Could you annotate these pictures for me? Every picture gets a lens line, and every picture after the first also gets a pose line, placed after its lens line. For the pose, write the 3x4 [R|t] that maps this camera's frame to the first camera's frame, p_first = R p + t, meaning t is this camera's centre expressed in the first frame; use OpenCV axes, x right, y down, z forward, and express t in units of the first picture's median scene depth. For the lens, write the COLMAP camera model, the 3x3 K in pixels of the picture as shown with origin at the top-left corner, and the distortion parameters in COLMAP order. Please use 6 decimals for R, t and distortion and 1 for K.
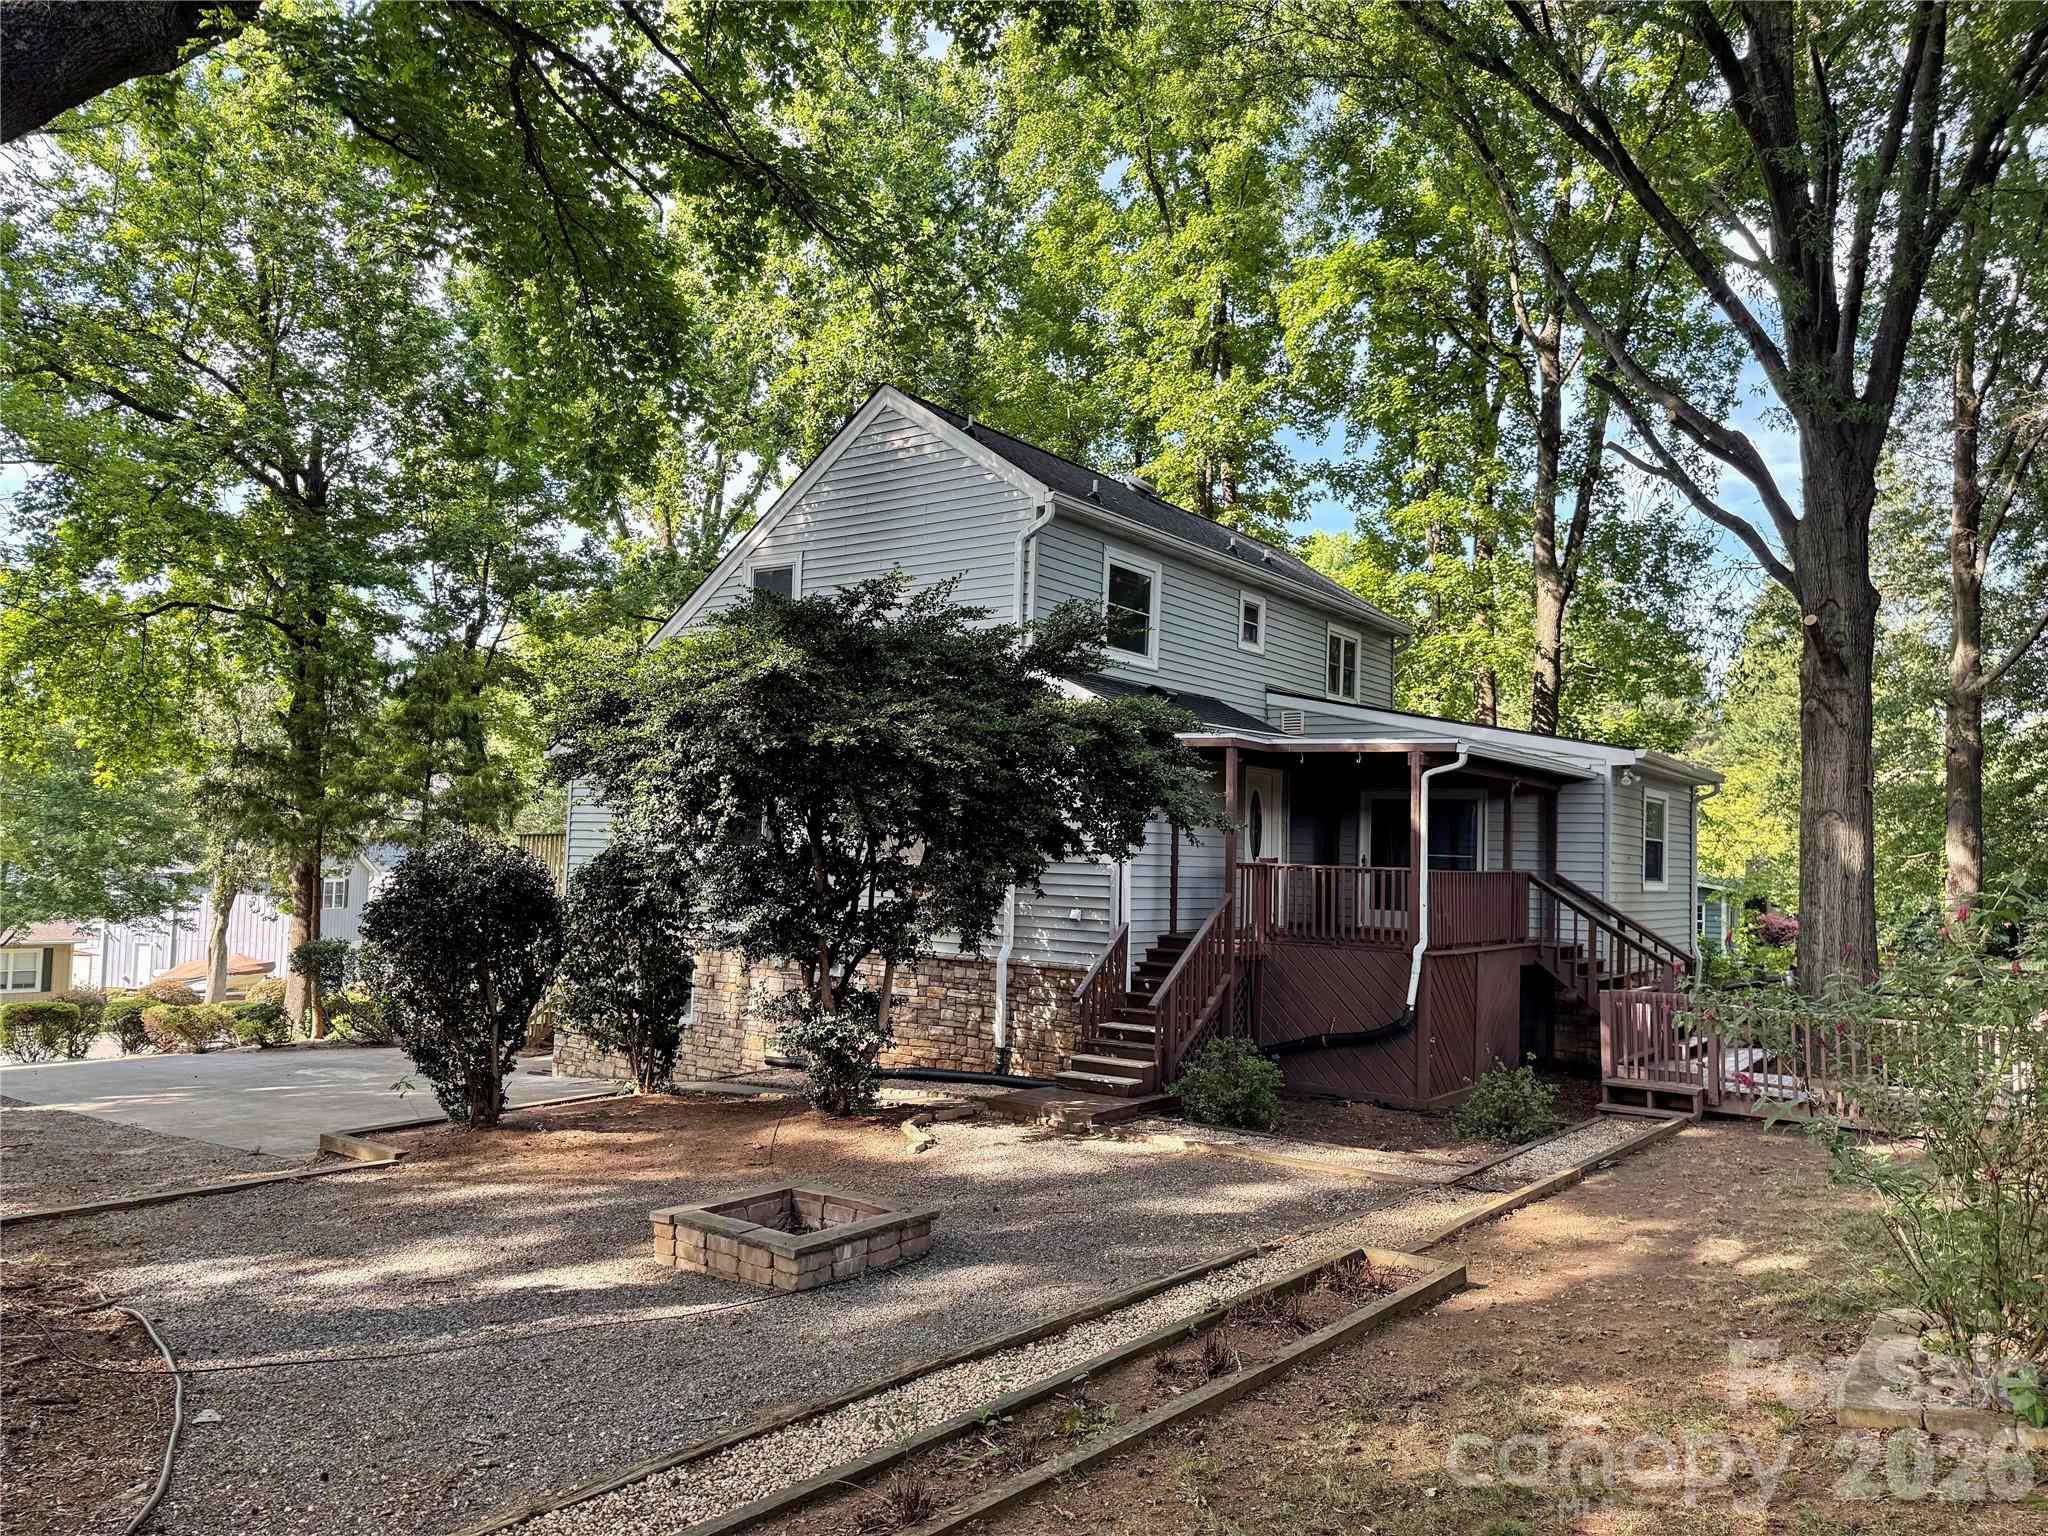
lens RADIAL K [[1474.3, 0, 1001.3], [0, 1474.3, 820.9], [0, 0, 1]] dist [0.098676, -0.237382]
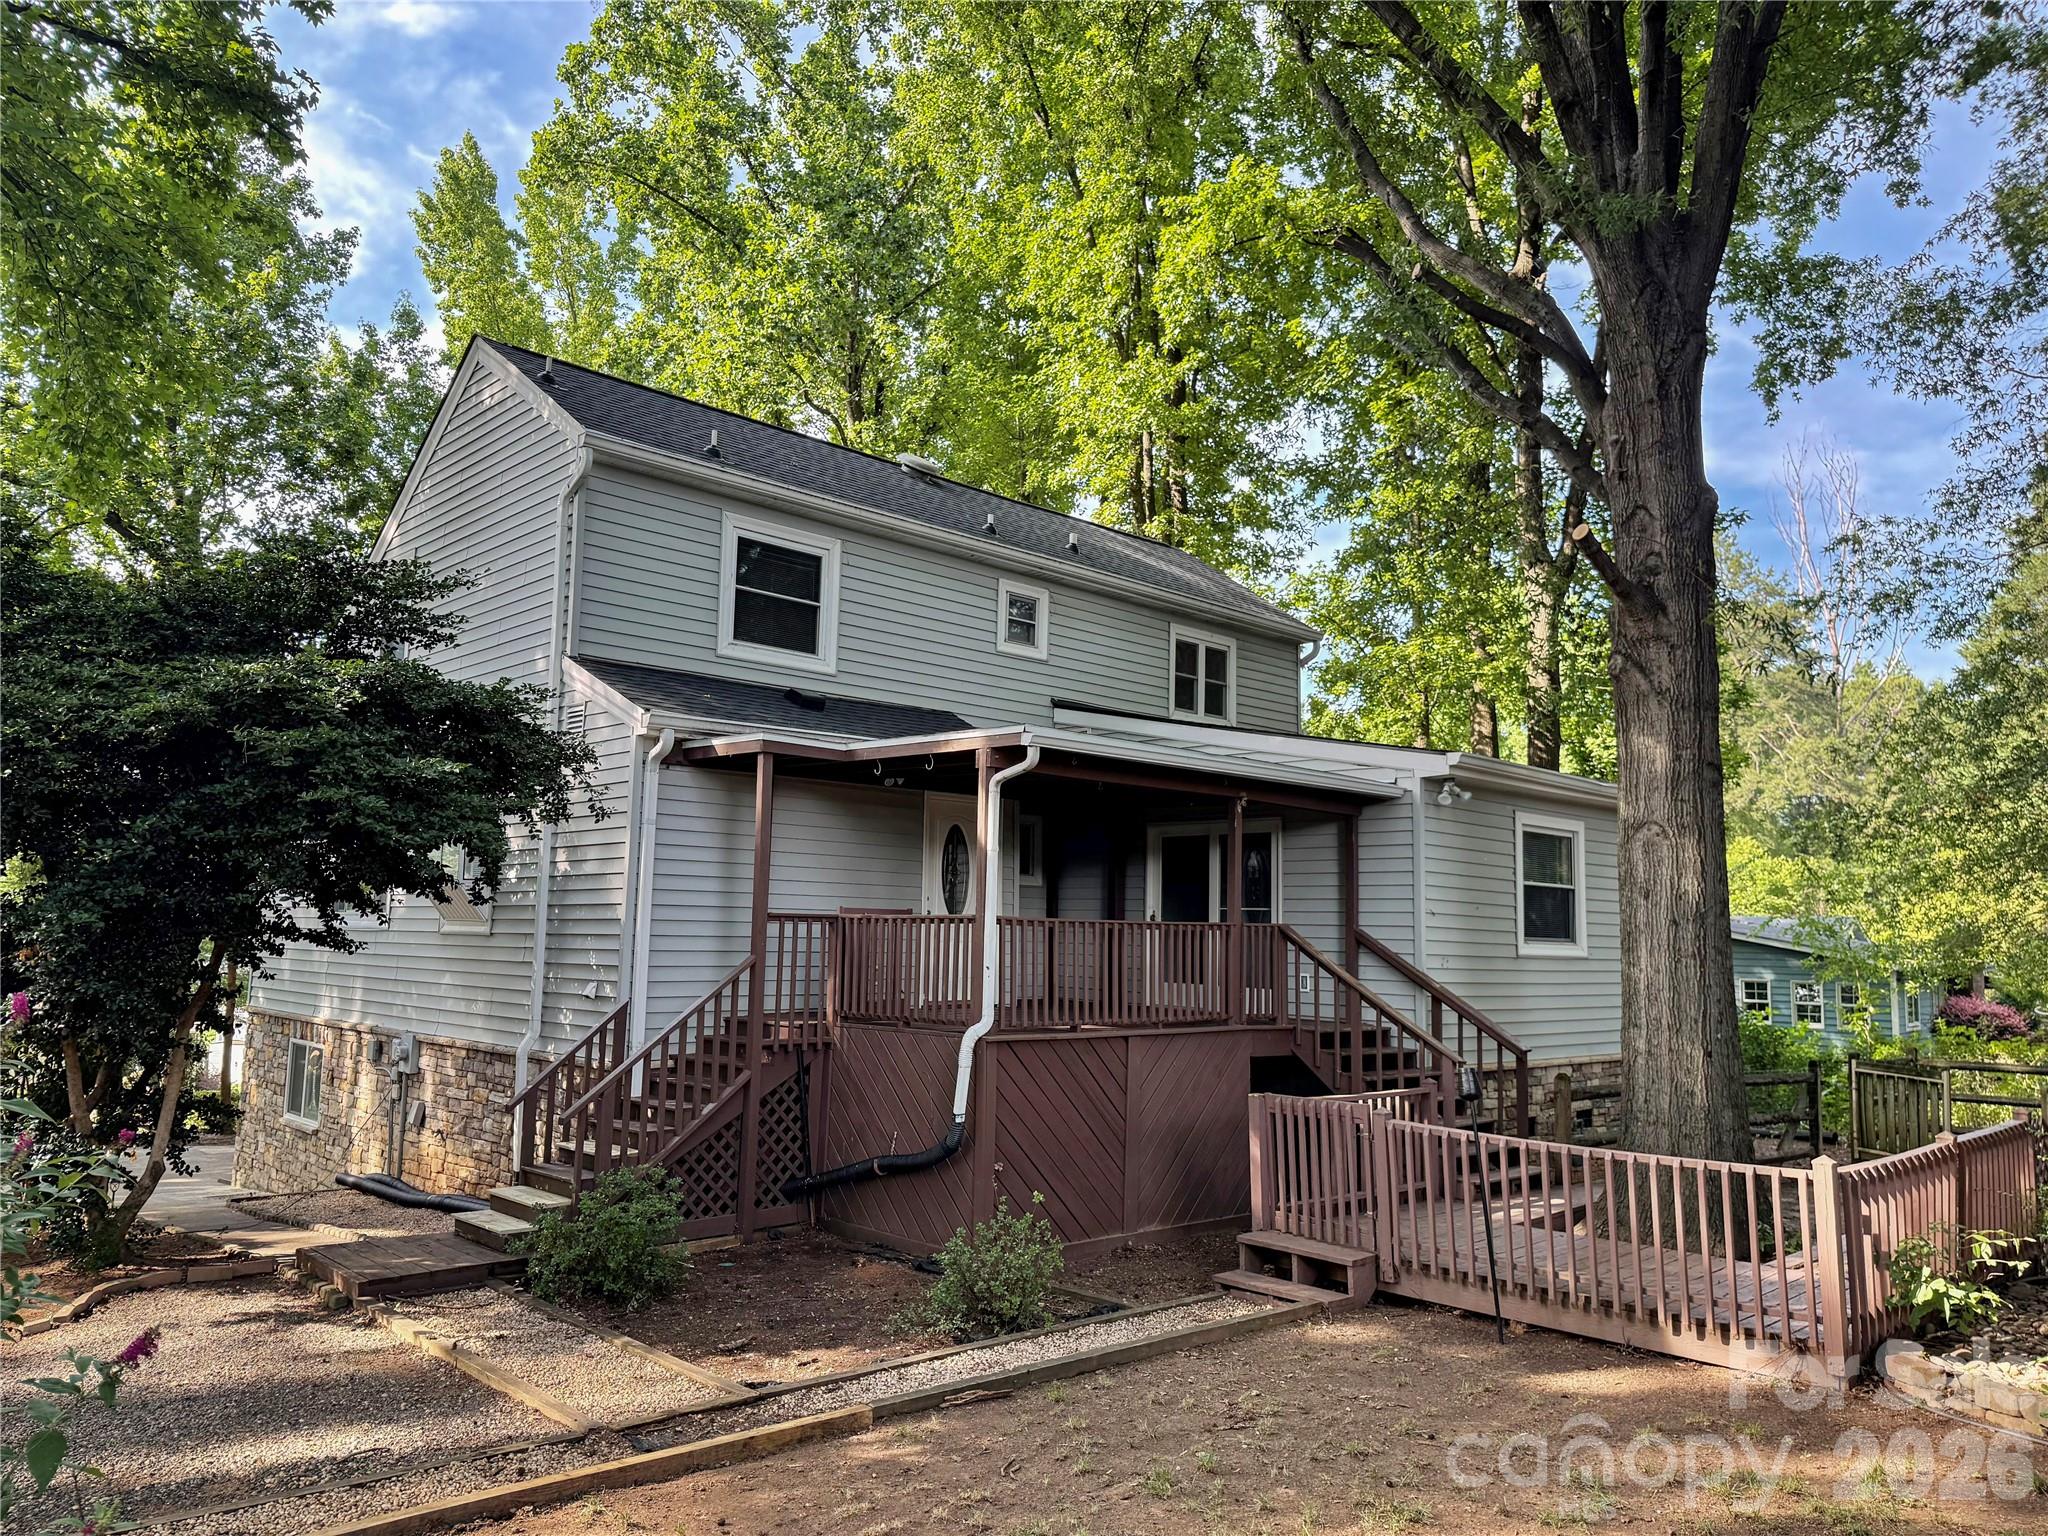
lens RADIAL K [[1466.3, 0, 1027.0], [0, 1466.3, 814.7], [0, 0, 1]] dist [0.132090, -0.229584]
pose [[0.985042, -0.024643, -0.170544, 0.343082], [0.013559, 0.997737, -0.065856, 0.025250], [0.171781, 0.062559, 0.983147, 0.264514]]
